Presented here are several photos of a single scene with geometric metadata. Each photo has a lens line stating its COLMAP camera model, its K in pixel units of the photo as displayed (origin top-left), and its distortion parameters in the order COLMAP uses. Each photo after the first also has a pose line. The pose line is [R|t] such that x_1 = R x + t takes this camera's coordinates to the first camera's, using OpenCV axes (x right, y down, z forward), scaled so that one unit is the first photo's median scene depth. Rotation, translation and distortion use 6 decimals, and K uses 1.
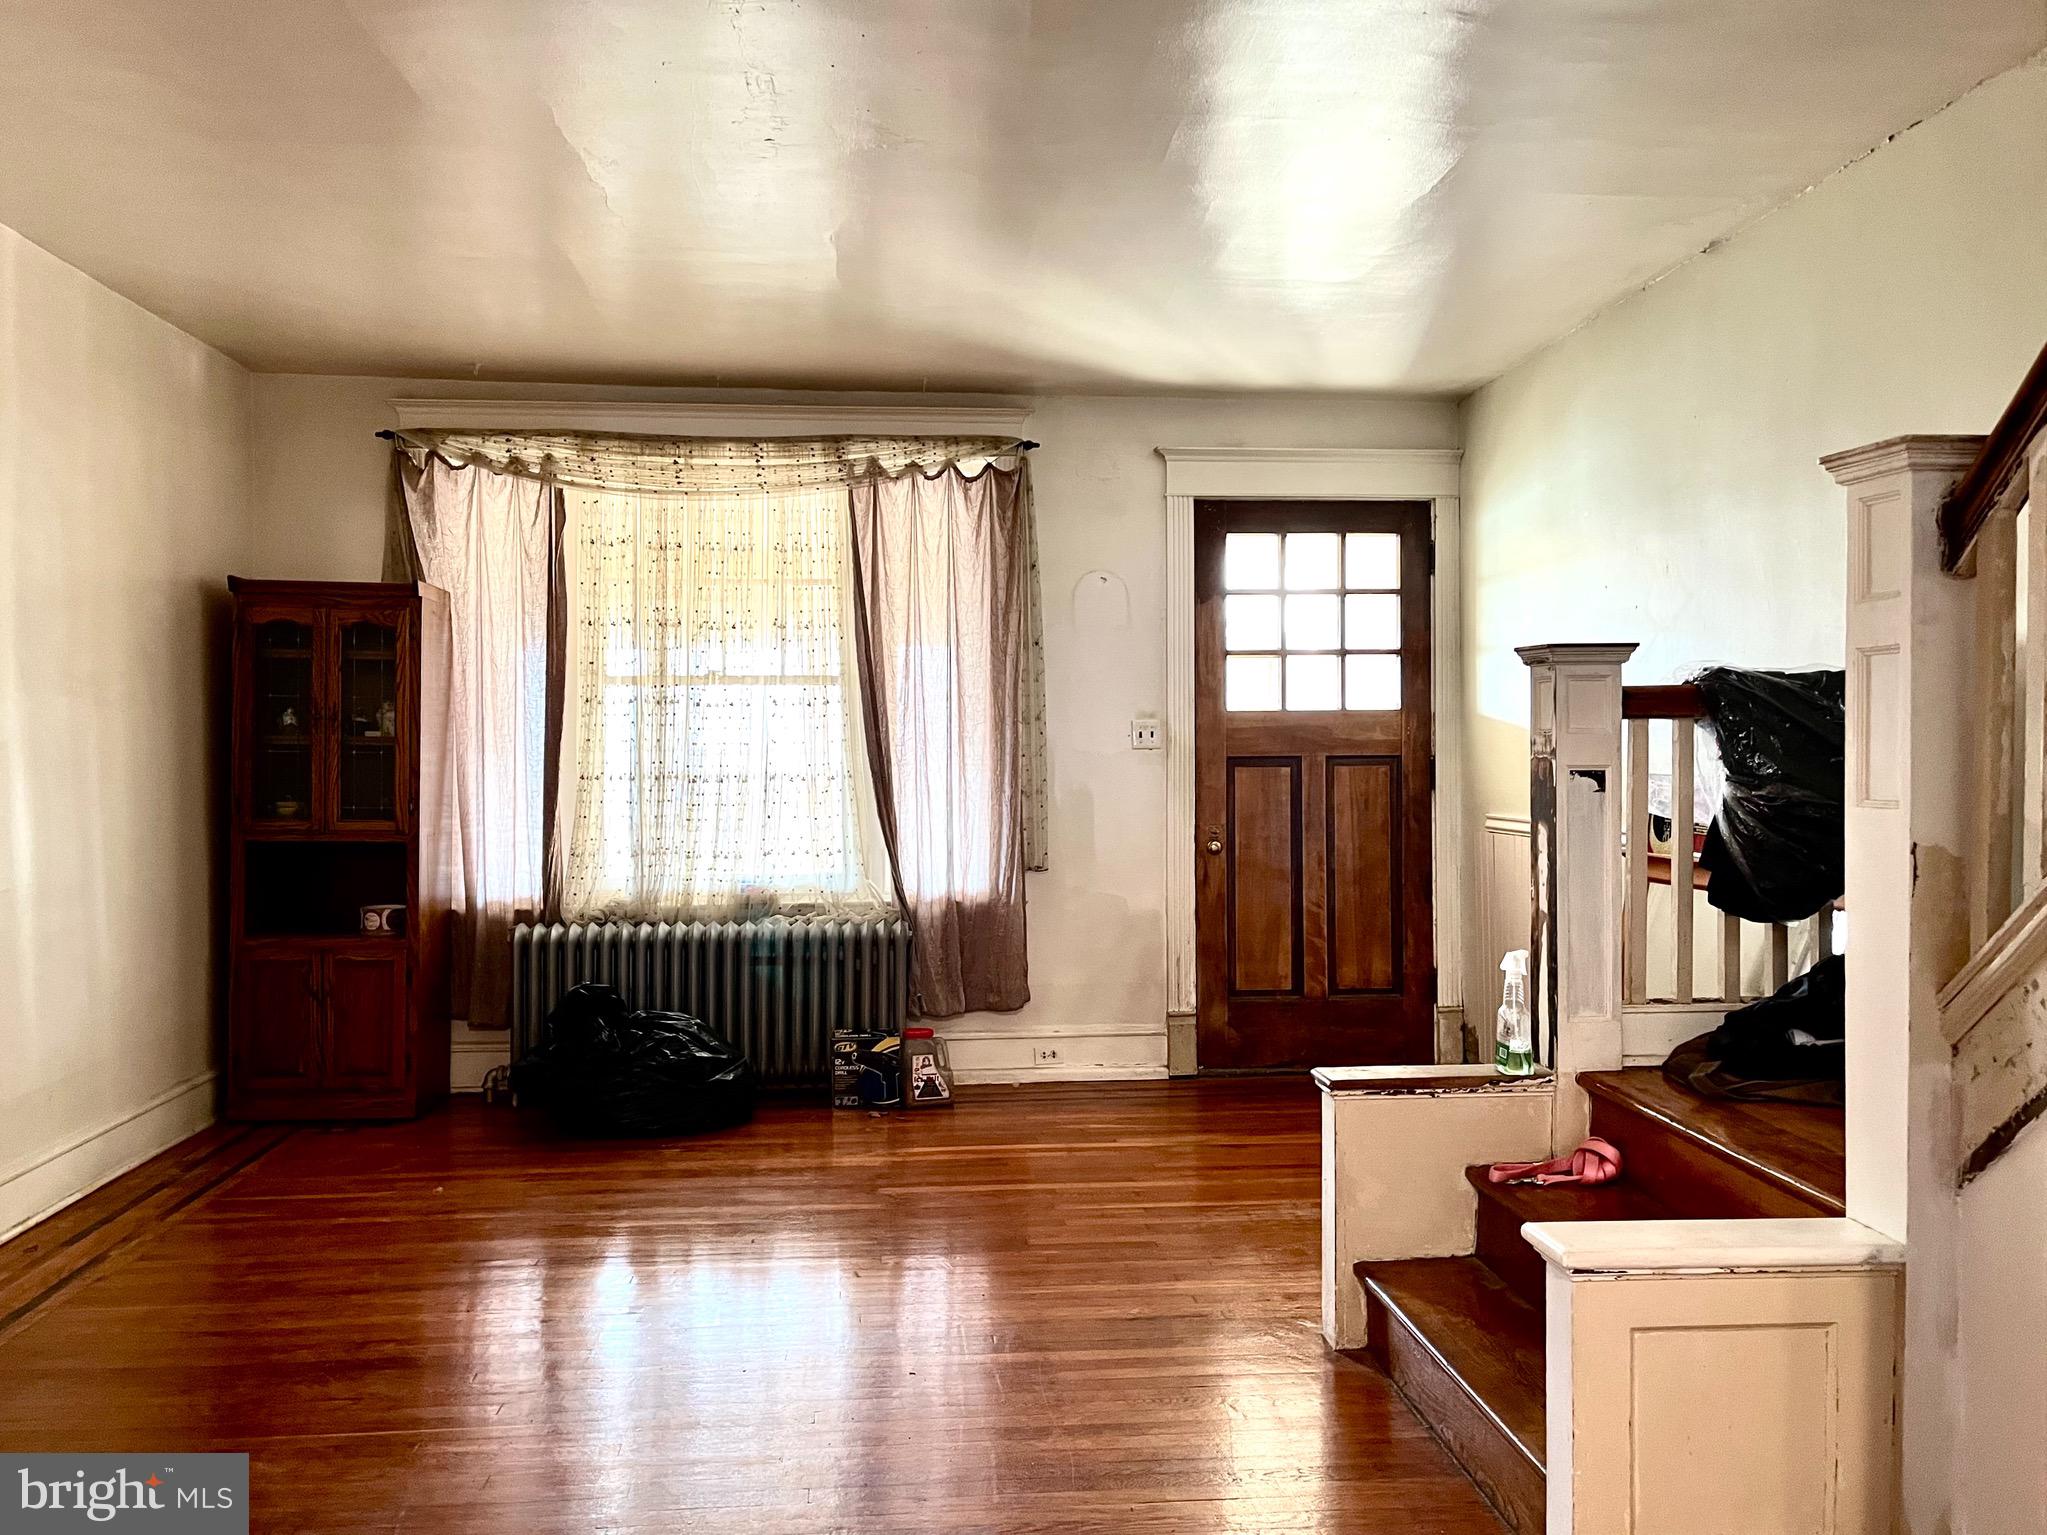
lens RADIAL K [[1569.9, 0, 1013.8], [0, 1569.9, 785.9], [0, 0, 1]] dist [0.060738, -0.062890]
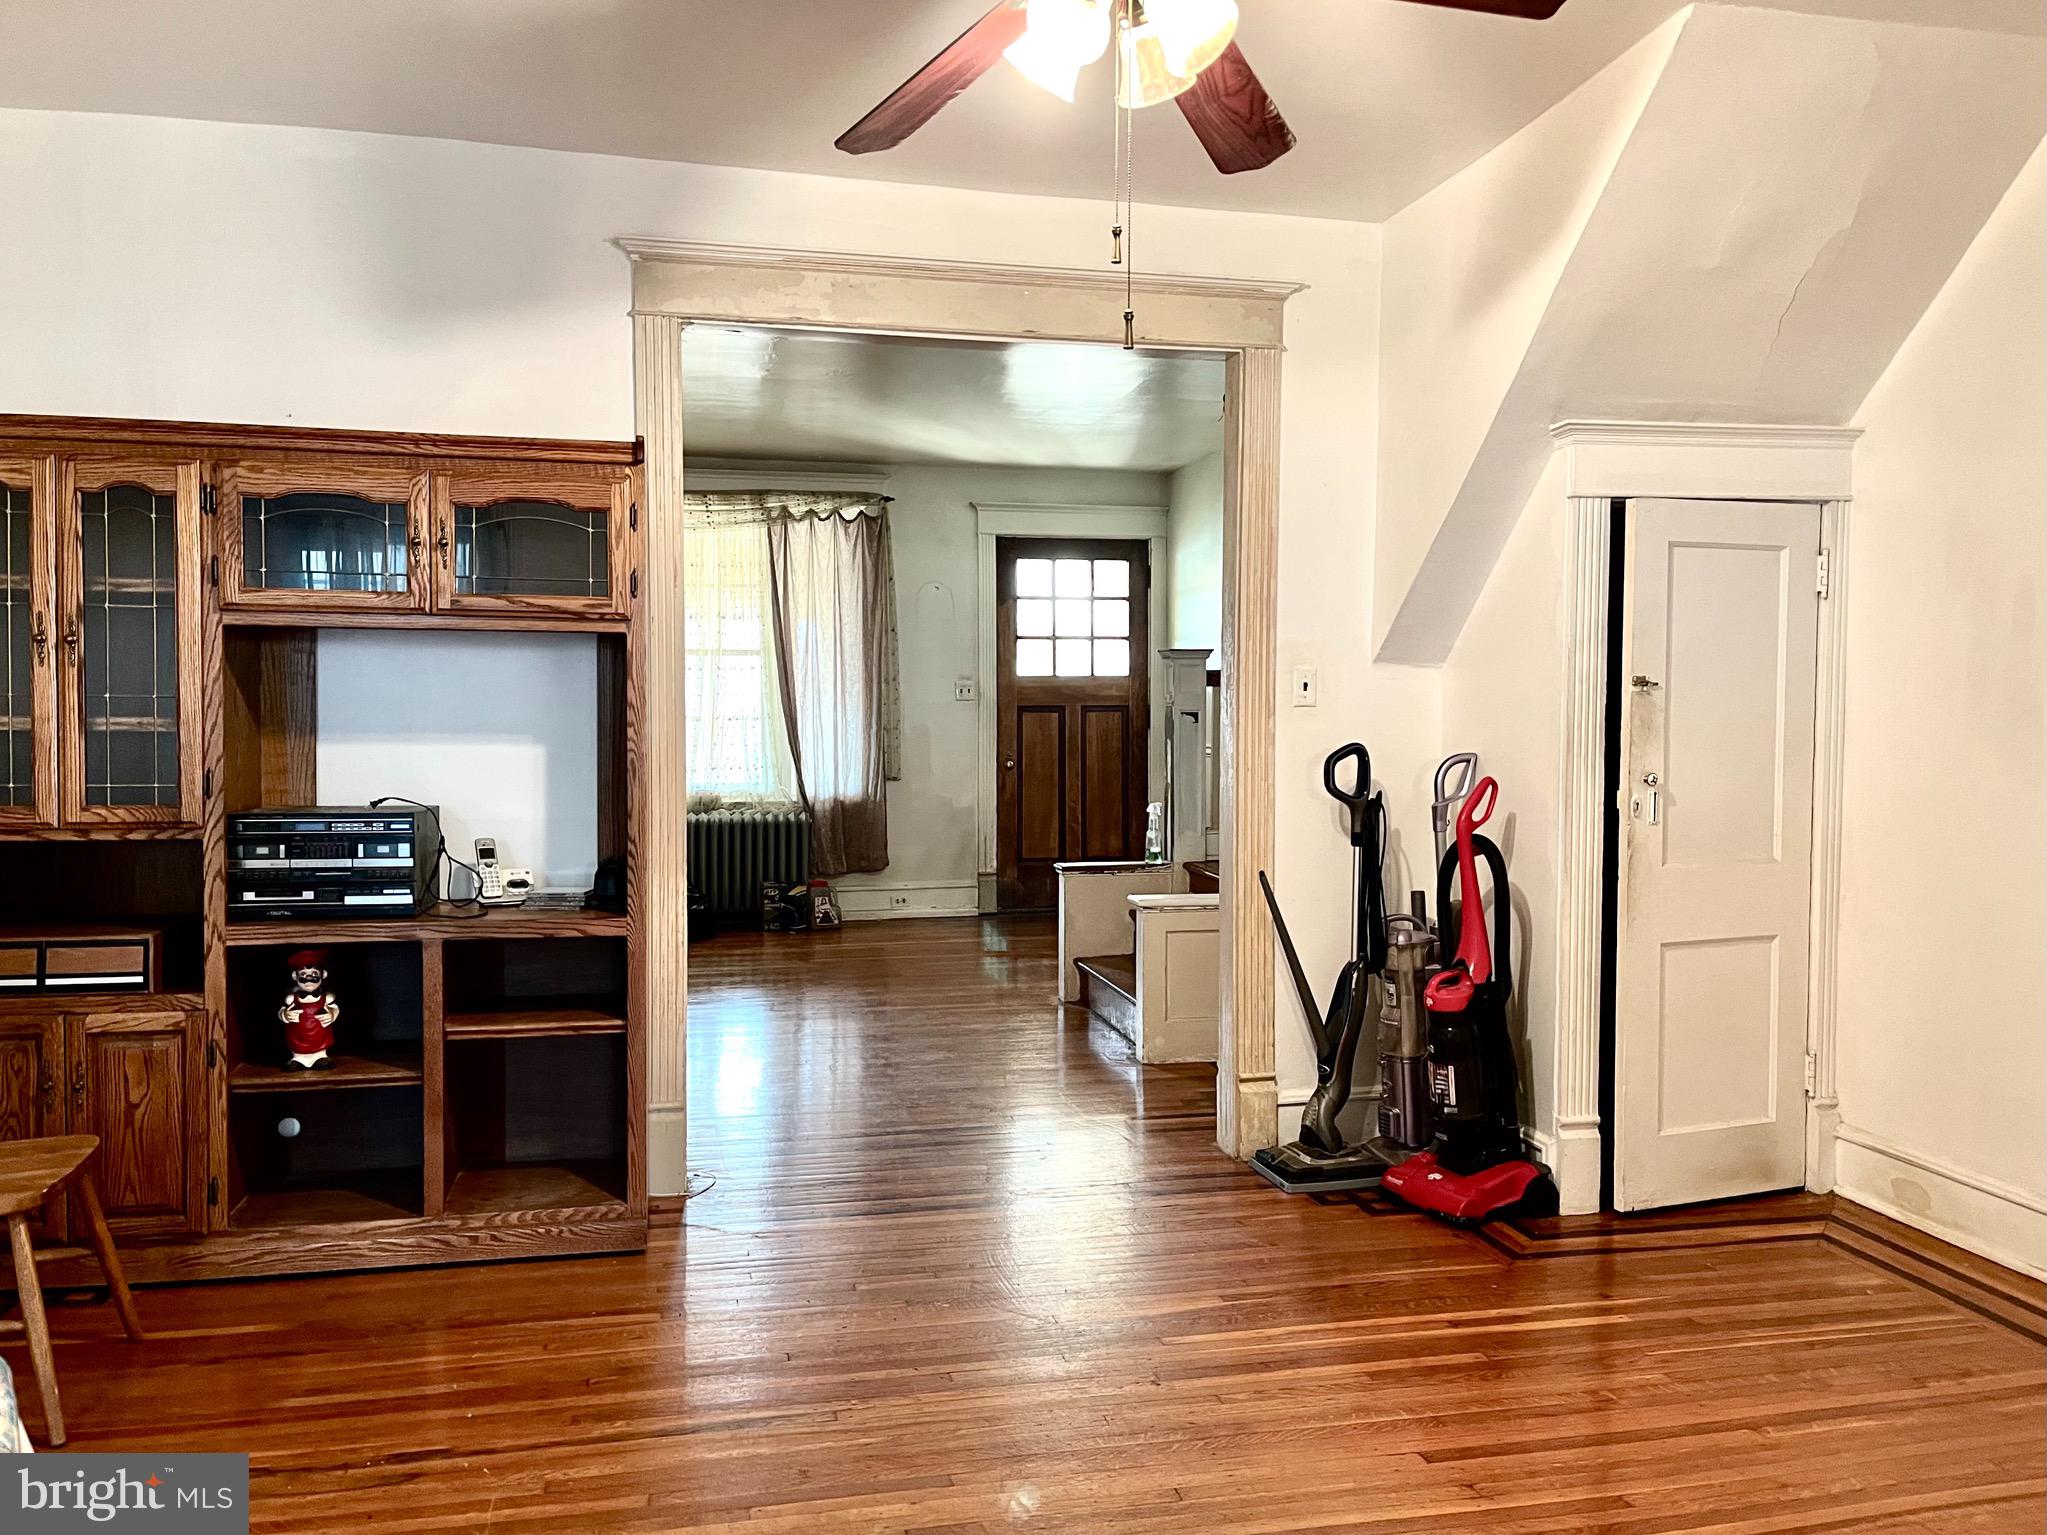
lens RADIAL K [[1569.9, 0, 1037.9], [0, 1569.9, 776.0], [0, 0, 1]] dist [0.060738, -0.062890]
pose [[0.990295, -0.001319, 0.138976, -0.058443], [-0.002093, 0.999700, 0.024398, 0.012870], [-0.138966, -0.024452, 0.989995, -0.530479]]
